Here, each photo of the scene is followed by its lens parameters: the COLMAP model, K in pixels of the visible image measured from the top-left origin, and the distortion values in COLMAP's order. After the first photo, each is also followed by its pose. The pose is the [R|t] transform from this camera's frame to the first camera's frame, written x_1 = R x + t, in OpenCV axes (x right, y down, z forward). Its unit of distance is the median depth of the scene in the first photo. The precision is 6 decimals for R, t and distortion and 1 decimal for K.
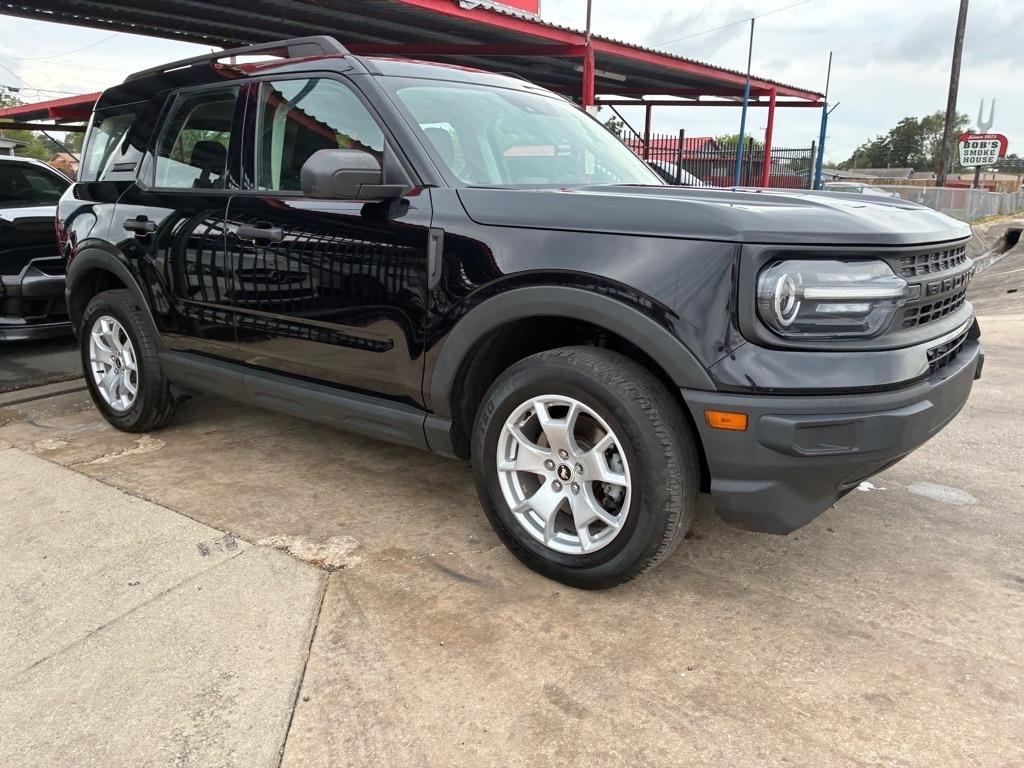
lens RADIAL K [[788.6, 0, 525.4], [0, 788.6, 405.4], [0, 0, 1]] dist [0.056578, -0.080483]
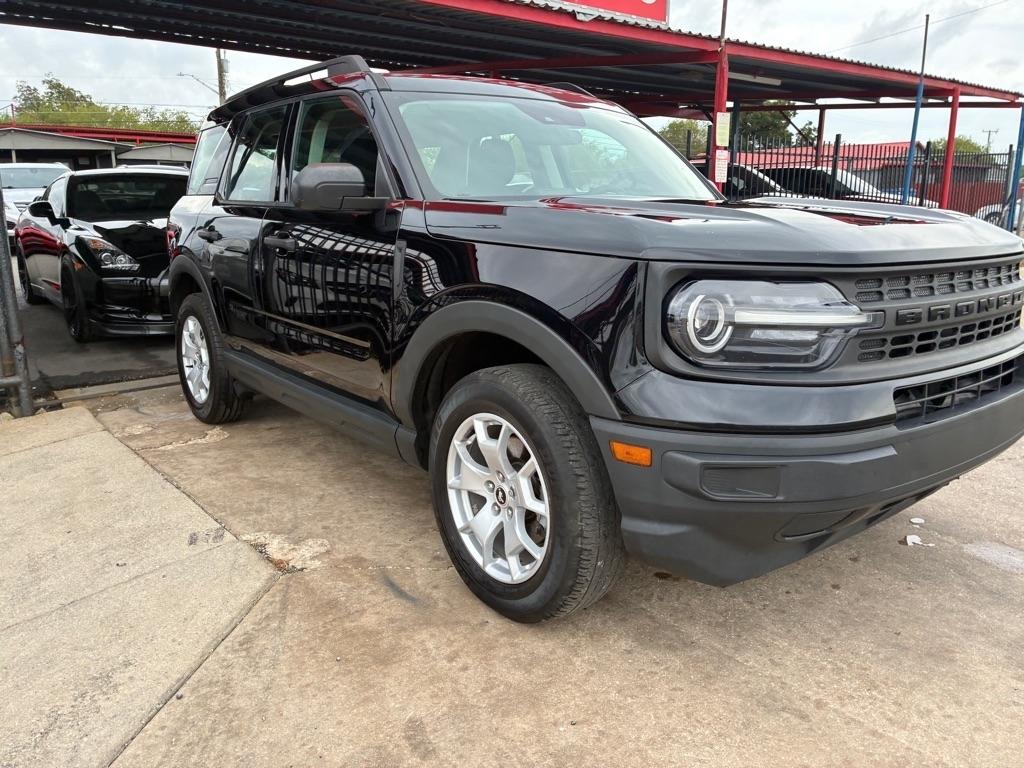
lens RADIAL K [[789.1, 0, 515.0], [0, 789.1, 388.9], [0, 0, 1]] dist [0.053373, -0.078237]
pose [[0.970177, 0.052861, -0.236565, 0.262680], [-0.060116, 0.997913, -0.023558, -0.020149], [0.234826, 0.037077, 0.971330, 0.065484]]
